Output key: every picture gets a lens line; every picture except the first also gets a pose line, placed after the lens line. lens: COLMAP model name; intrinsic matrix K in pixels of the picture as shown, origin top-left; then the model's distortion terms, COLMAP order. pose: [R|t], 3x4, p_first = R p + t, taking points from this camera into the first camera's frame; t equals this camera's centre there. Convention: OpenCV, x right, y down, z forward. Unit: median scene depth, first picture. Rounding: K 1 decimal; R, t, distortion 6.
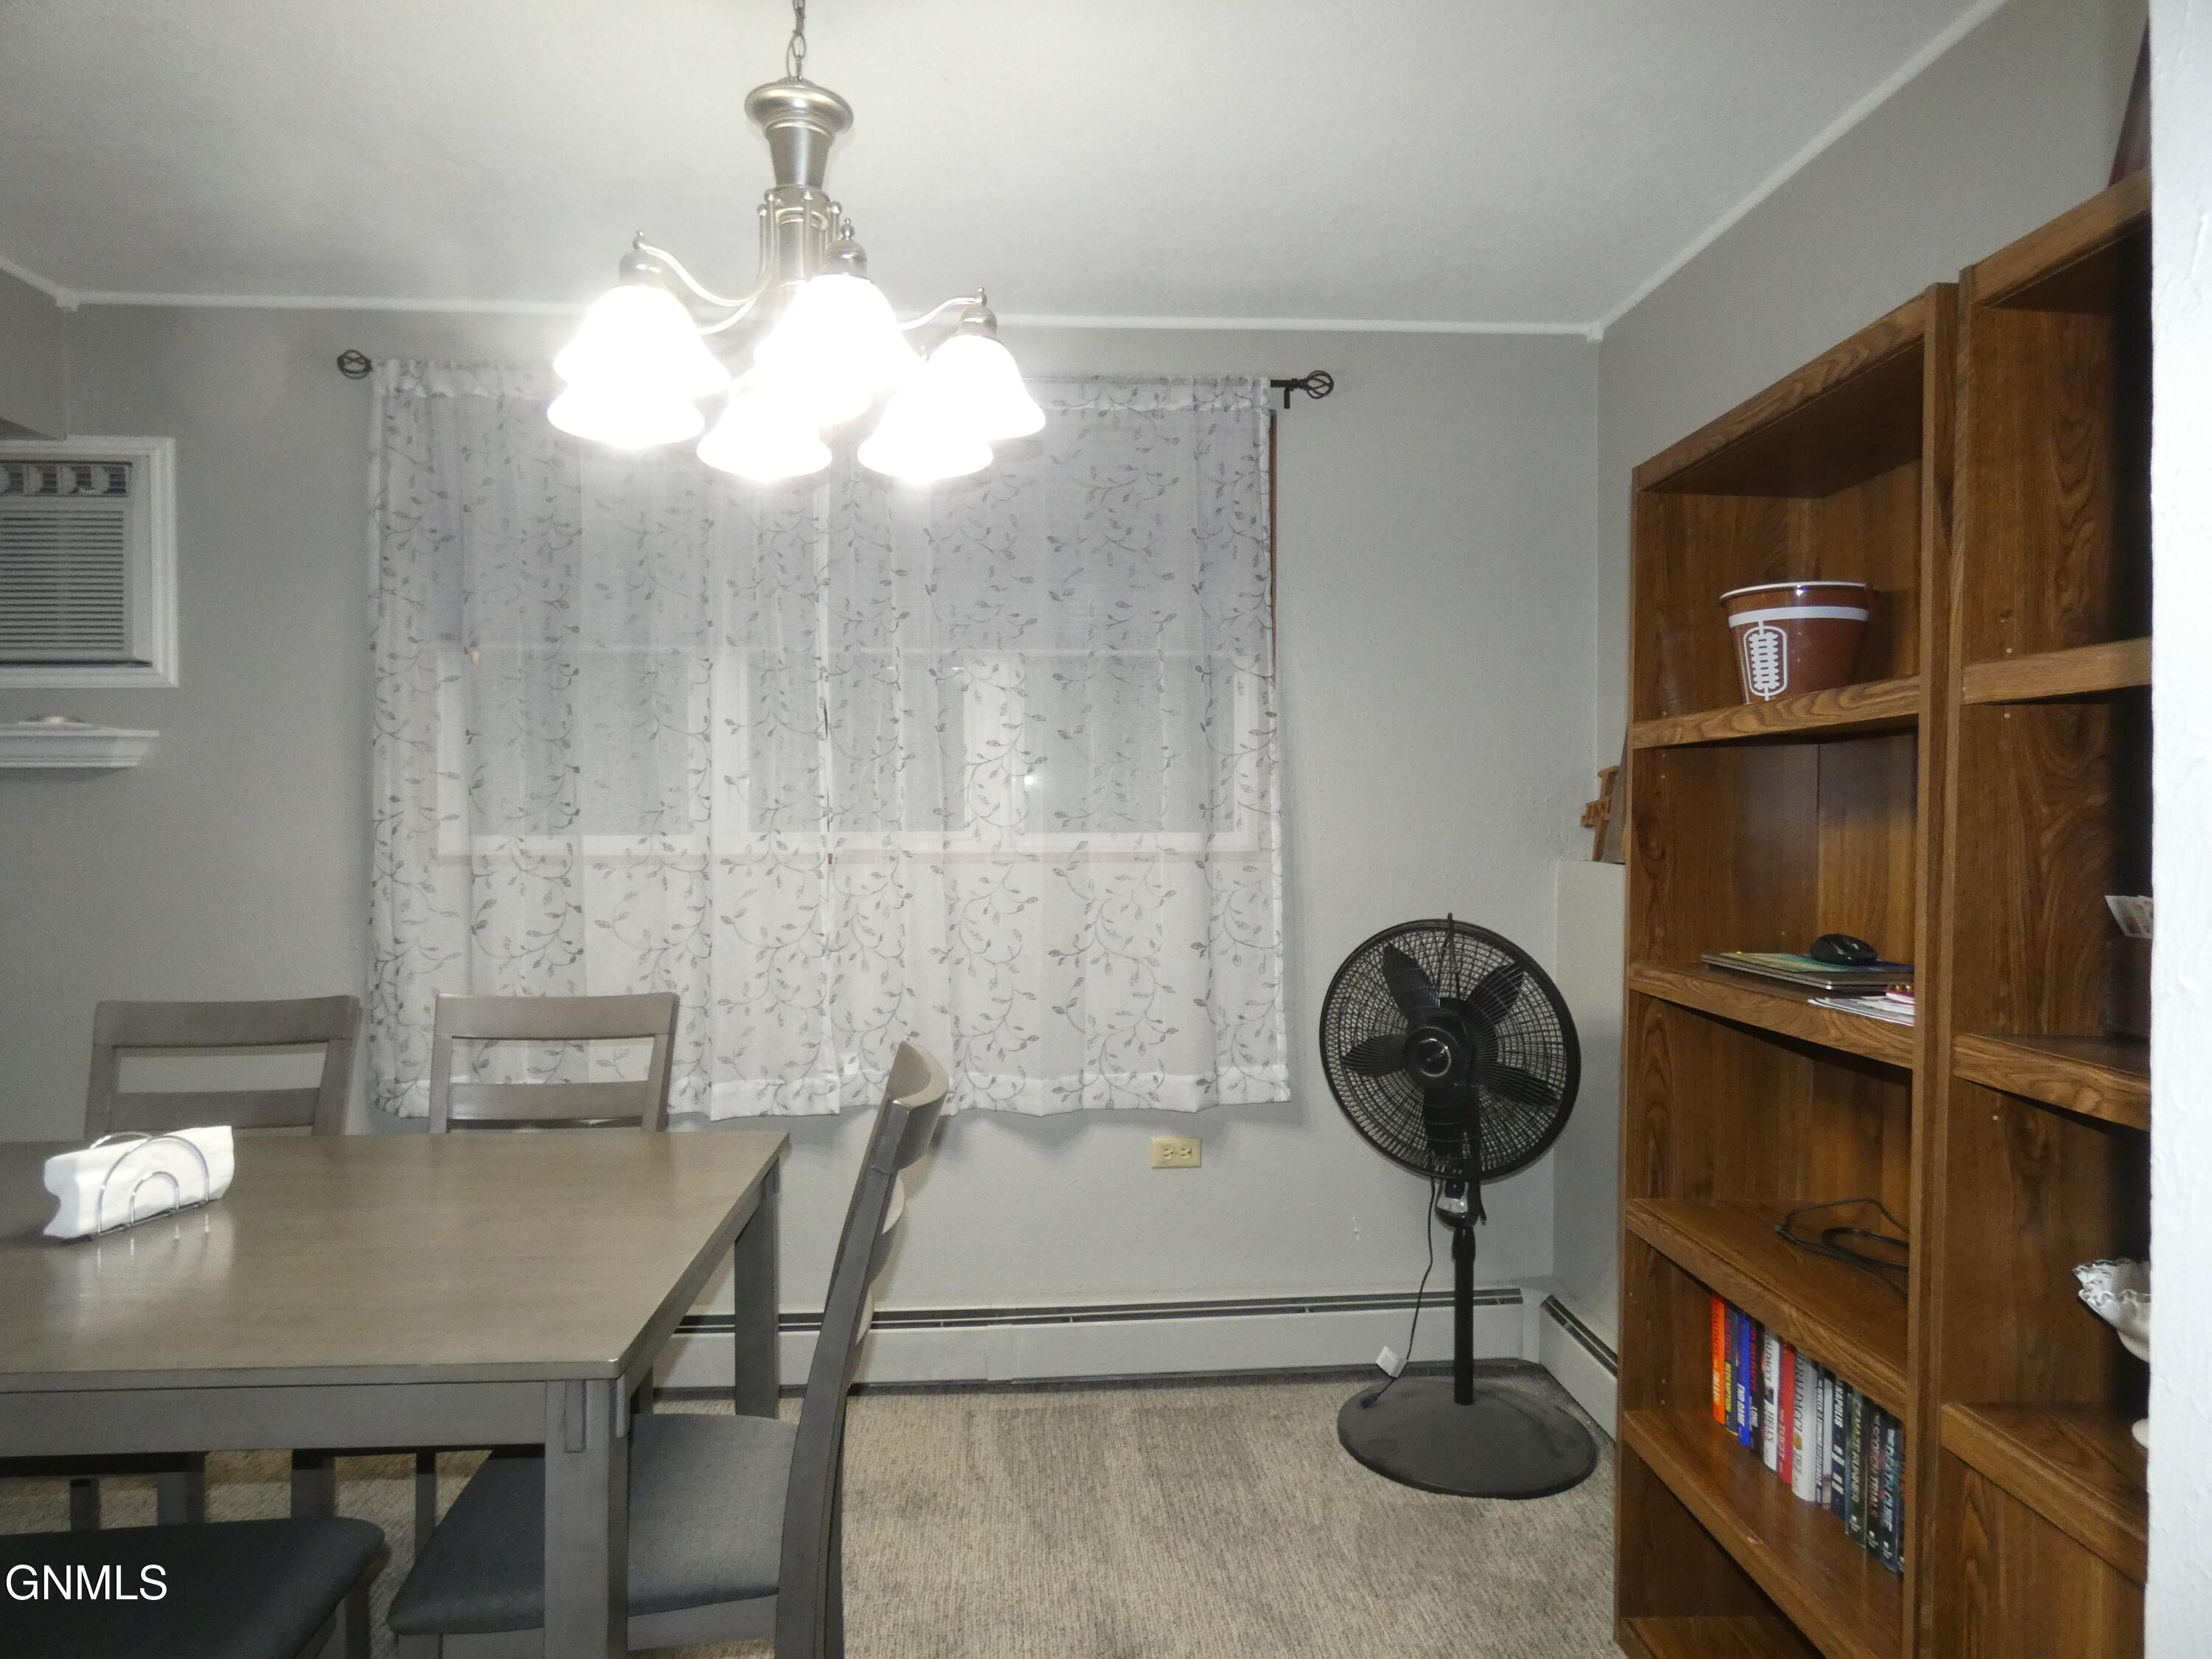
lens RADIAL K [[1319.2, 0, 1099.2], [0, 1319.2, 826.2], [0, 0, 1]] dist [0.000490, -0.008292]
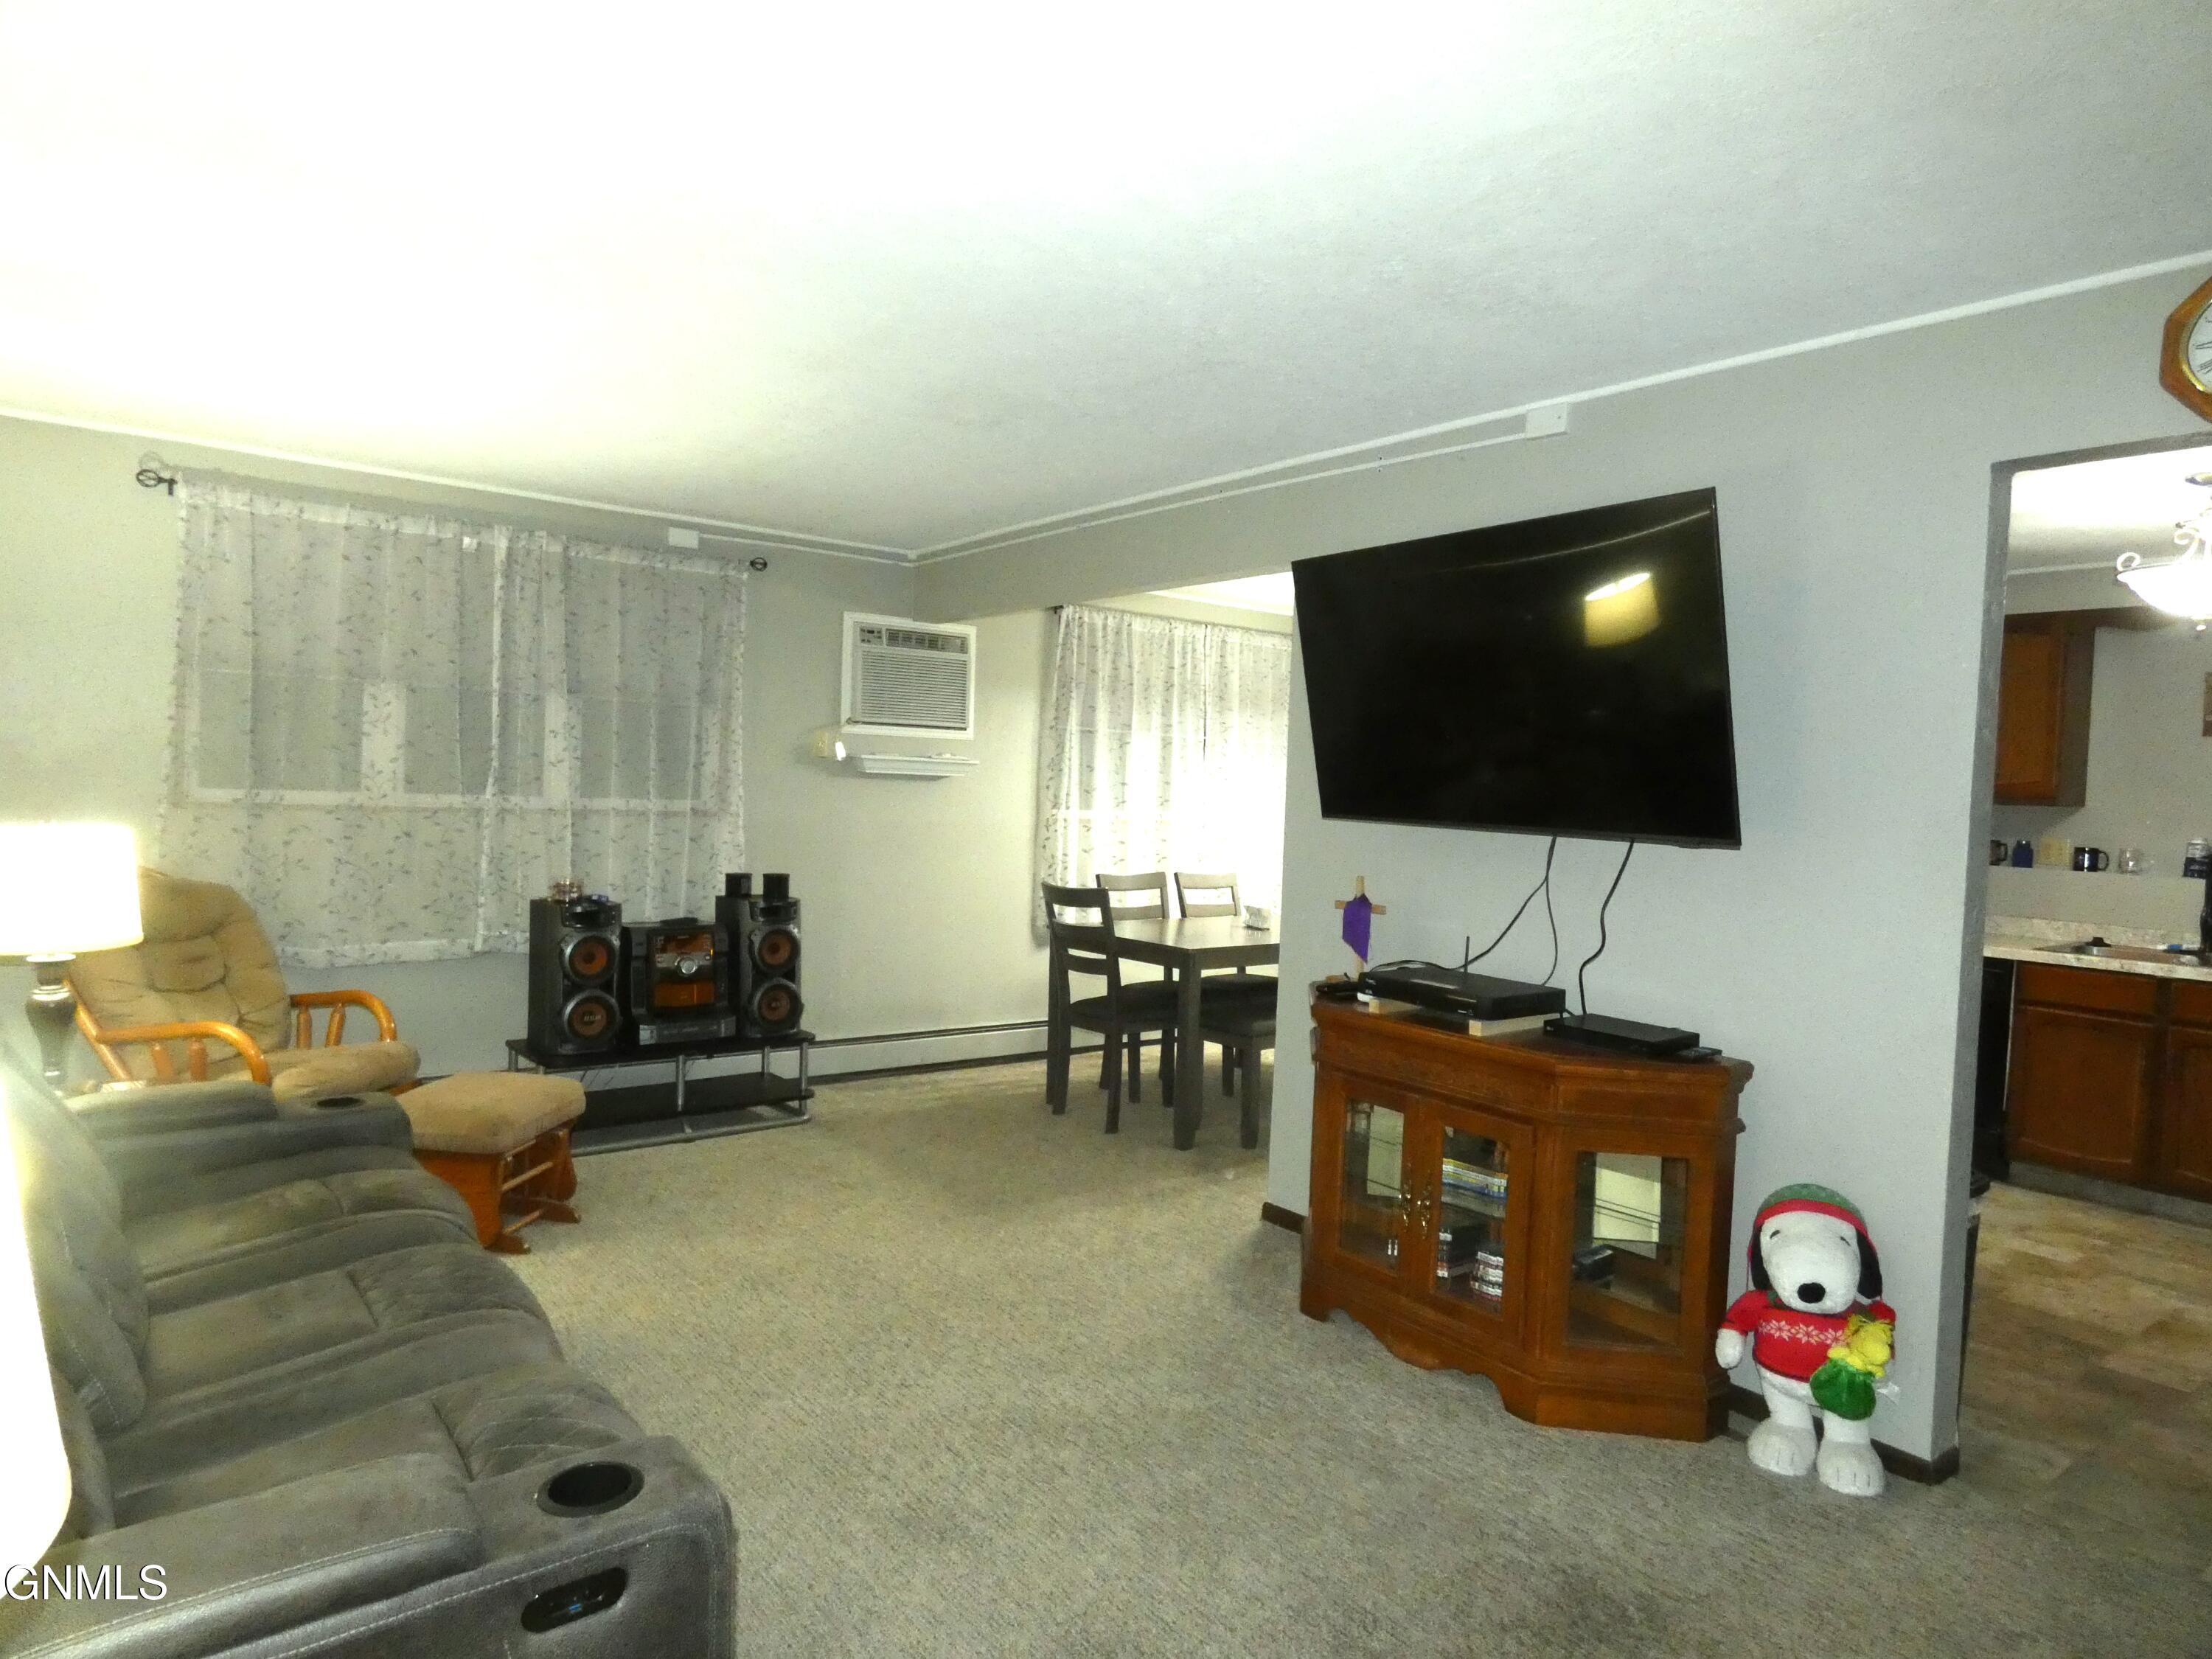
lens RADIAL K [[1319.2, 0, 1081.3], [0, 1319.2, 815.4], [0, 0, 1]] dist [0.000490, -0.008292]
pose [[0.830232, 0.020005, 0.557058, -1.831712], [-0.035056, 0.999251, 0.016362, -0.022020], [-0.556314, -0.033113, 0.830312, -0.976597]]
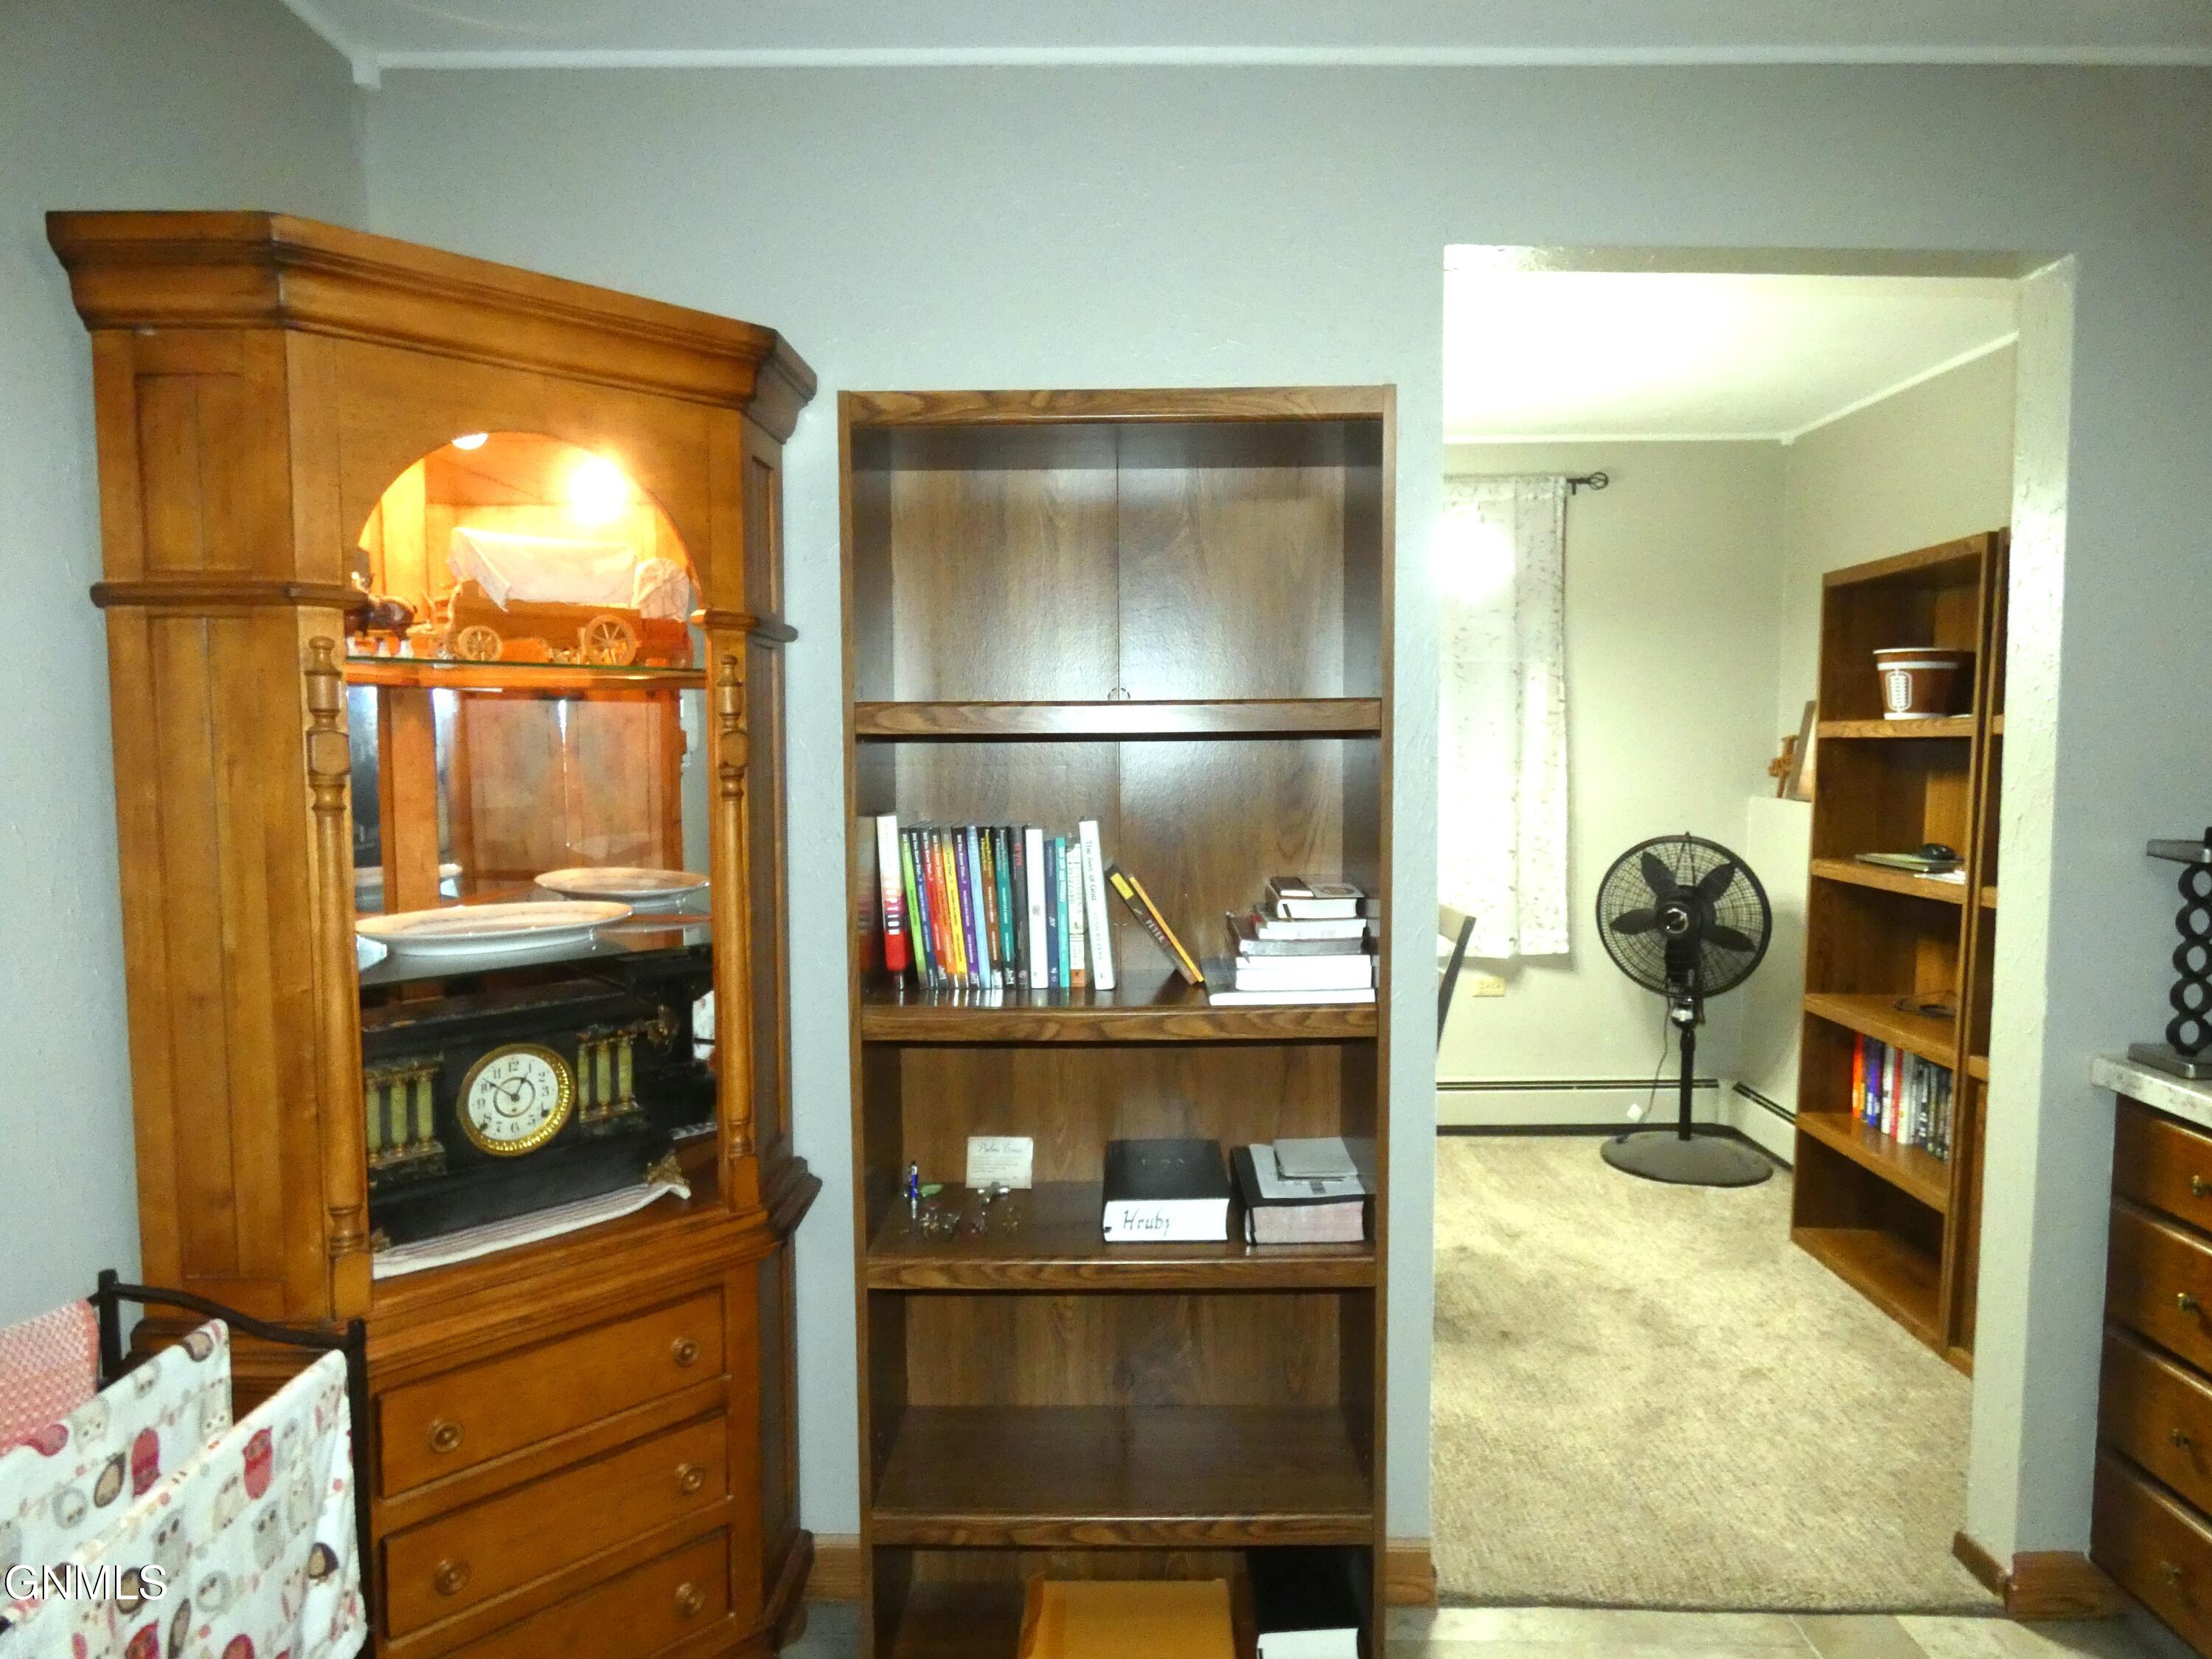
lens RADIAL K [[1319.2, 0, 1102.2], [0, 1319.2, 819.4], [0, 0, 1]] dist [0.000490, -0.008292]
pose [[0.997092, 0.006447, -0.075938, -0.298808], [-0.002205, 0.998439, 0.055818, -0.033314], [0.076179, -0.055489, 0.995549, -0.599308]]
